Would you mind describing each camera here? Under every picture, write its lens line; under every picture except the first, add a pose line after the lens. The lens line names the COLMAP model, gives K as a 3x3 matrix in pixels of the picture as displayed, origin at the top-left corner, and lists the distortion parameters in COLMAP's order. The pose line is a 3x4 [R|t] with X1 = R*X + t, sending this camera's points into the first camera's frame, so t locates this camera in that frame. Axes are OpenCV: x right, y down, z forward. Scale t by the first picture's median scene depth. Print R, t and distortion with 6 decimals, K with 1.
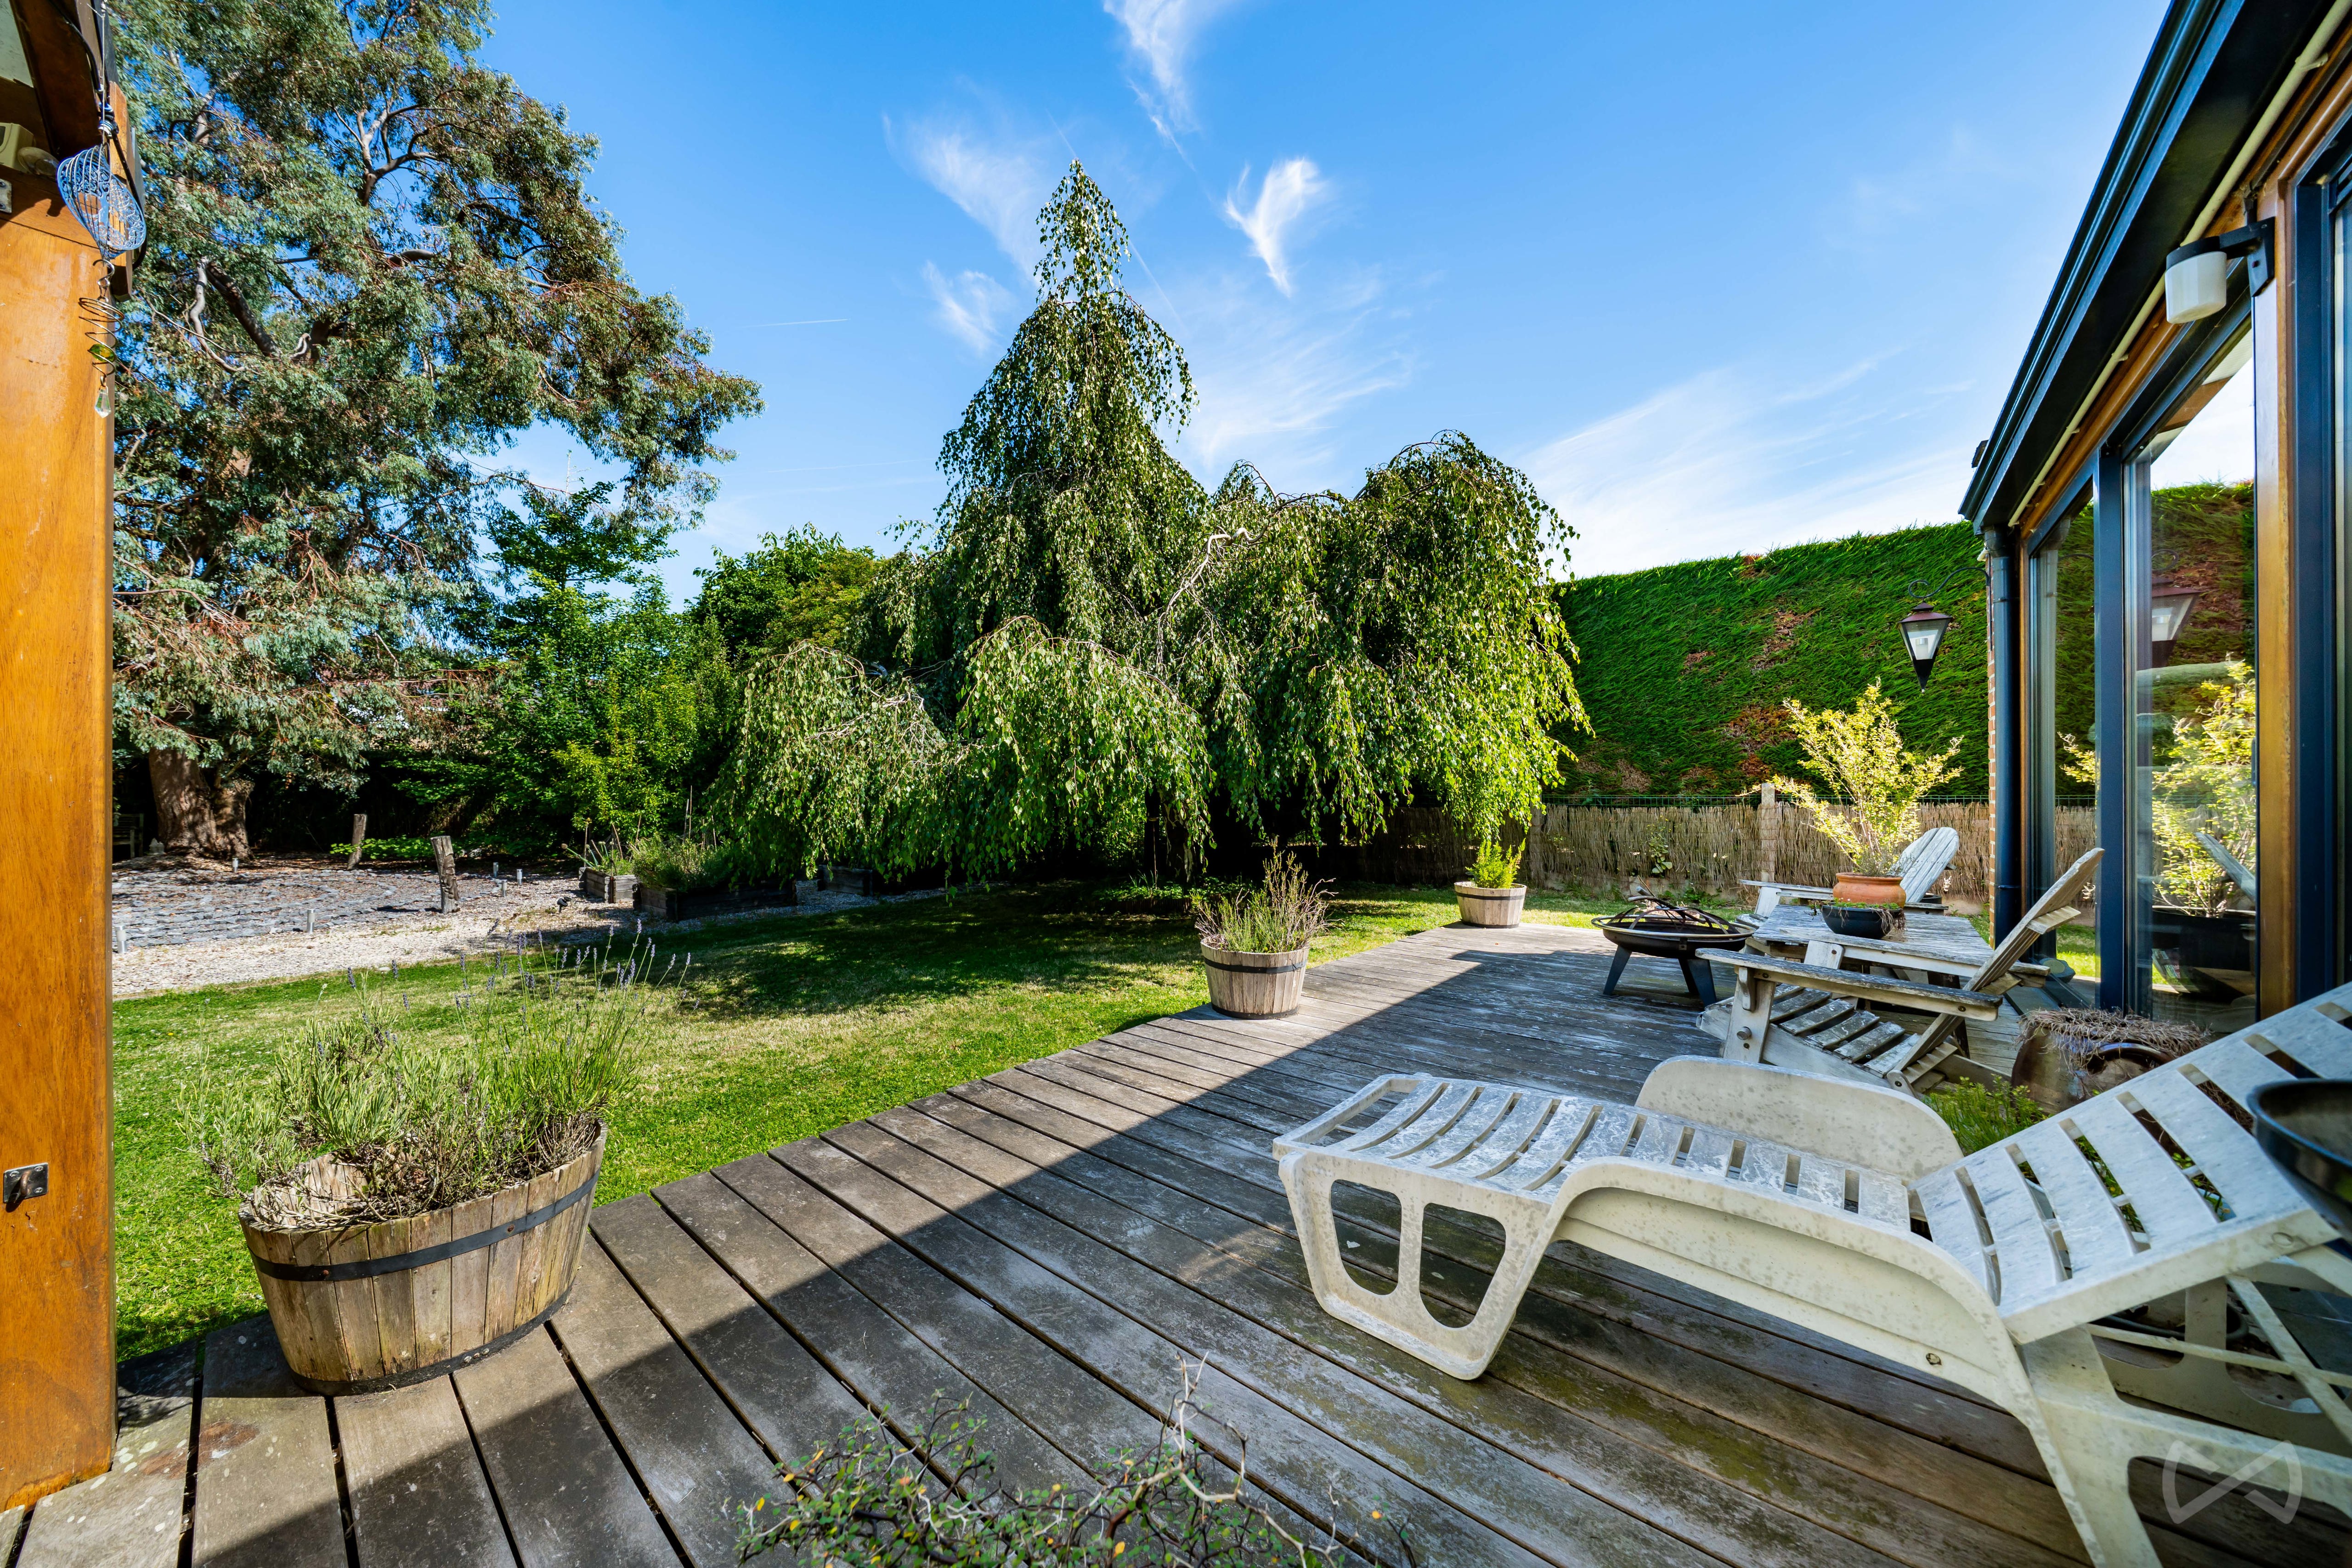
lens RADIAL K [[797.9, 0, 1167.9], [0, 797.9, 795.1], [0, 0, 1]] dist [-0.000974, -0.000440]
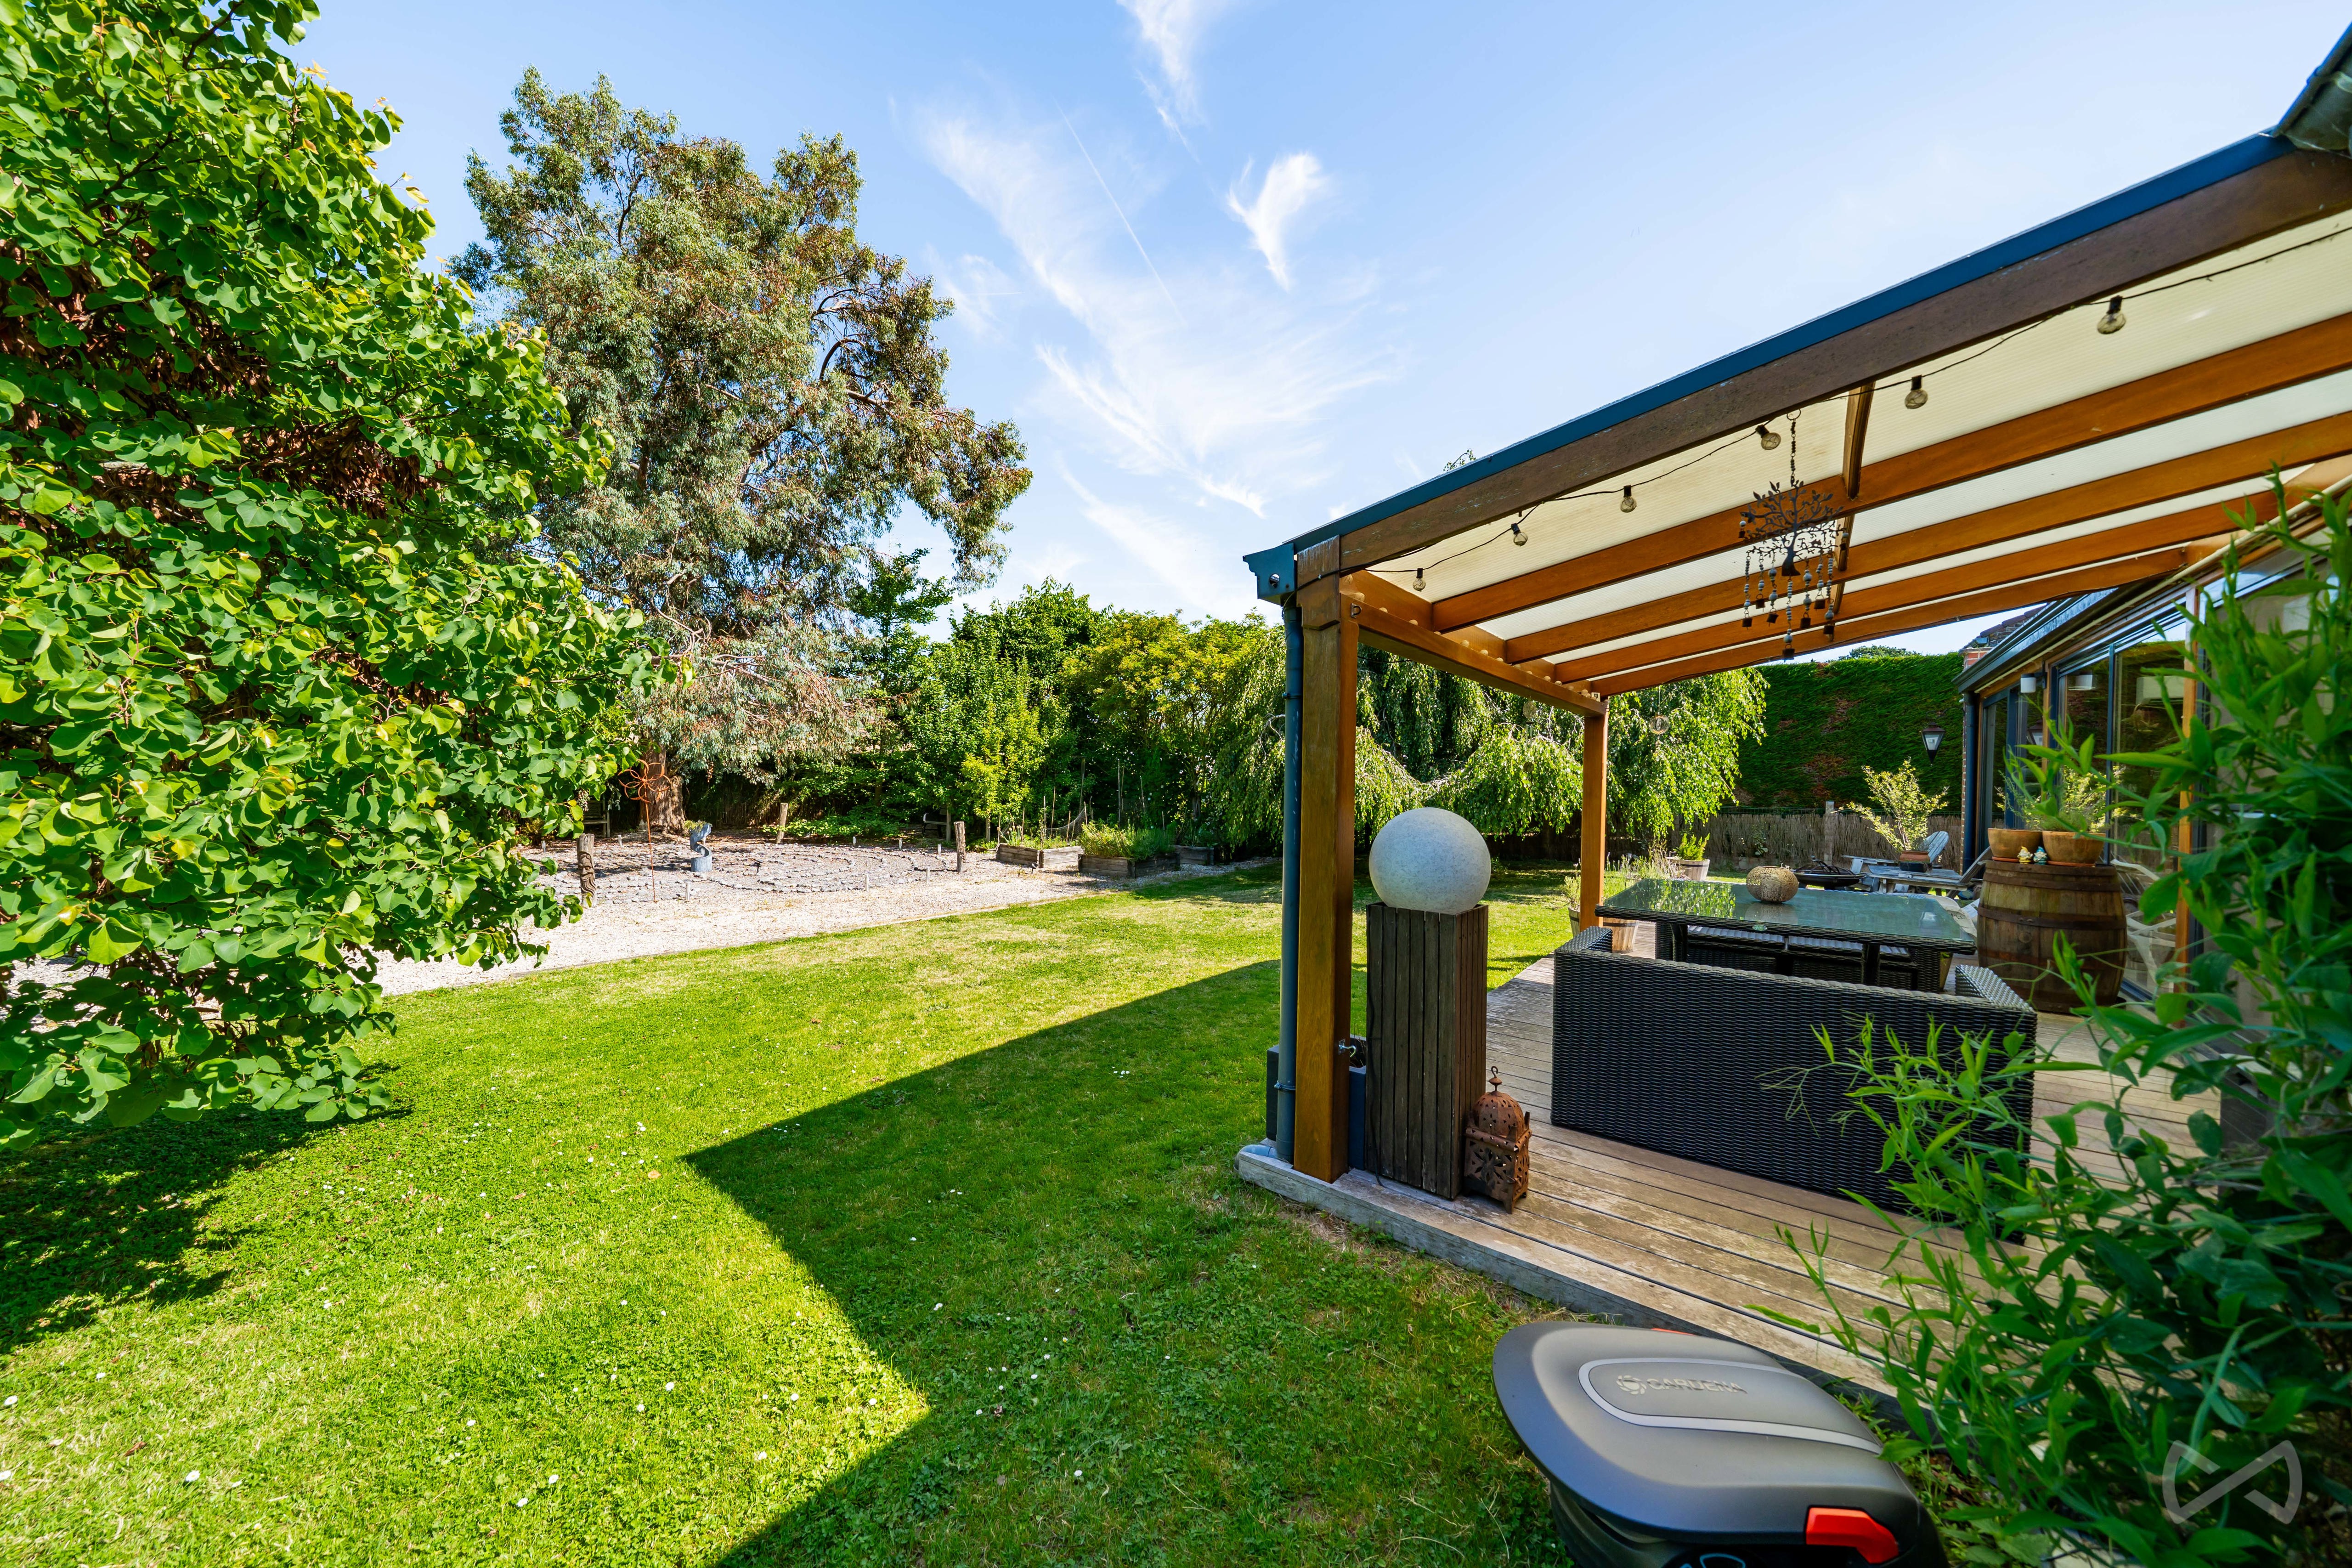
lens RADIAL K [[797.9, 0, 1165.5], [0, 797.9, 795.1], [0, 0, 1]] dist [-0.000974, -0.000440]
pose [[0.999681, 0.013907, 0.021083, -0.357228], [-0.014249, 0.999768, 0.016142, -0.018770], [-0.020853, -0.016437, 0.999647, -0.338883]]
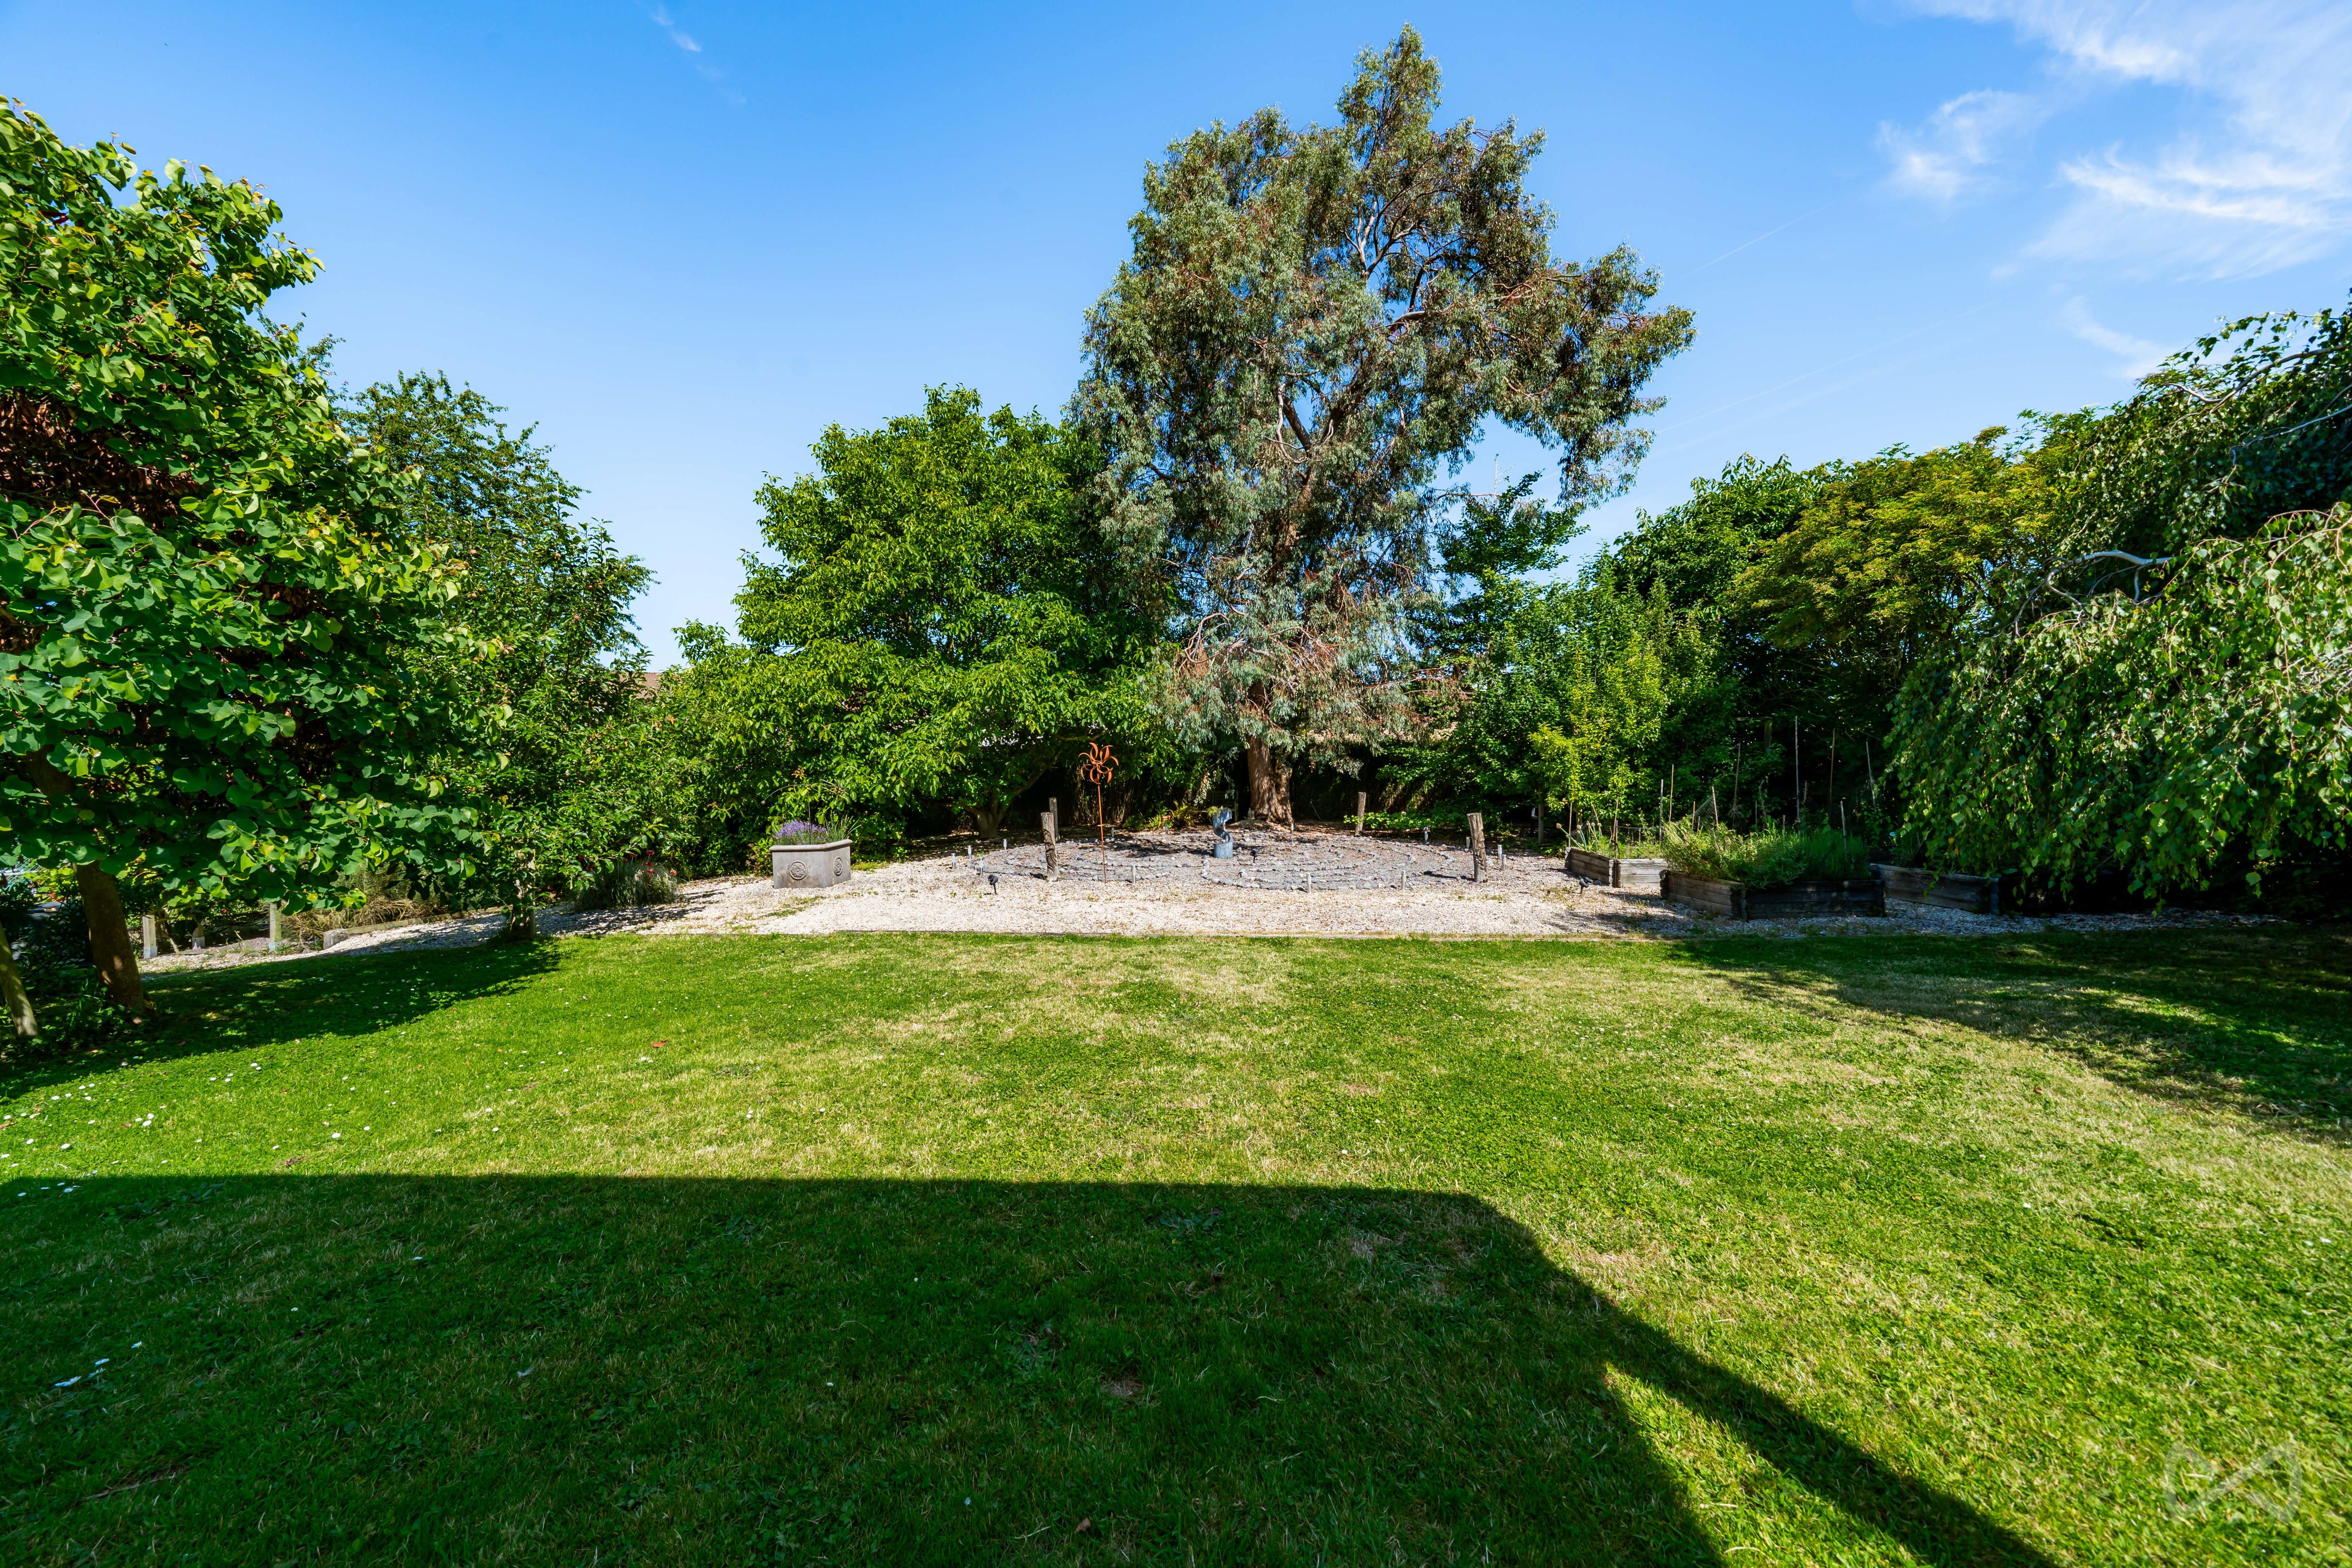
lens RADIAL K [[797.9, 0, 1161.0], [0, 797.9, 790.7], [0, 0, 1]] dist [-0.000974, -0.000440]
pose [[0.610808, 0.007271, -0.791745, -0.193068], [0.005925, 0.999888, 0.013753, 0.001624], [0.791756, -0.013091, 0.610697, -0.016492]]
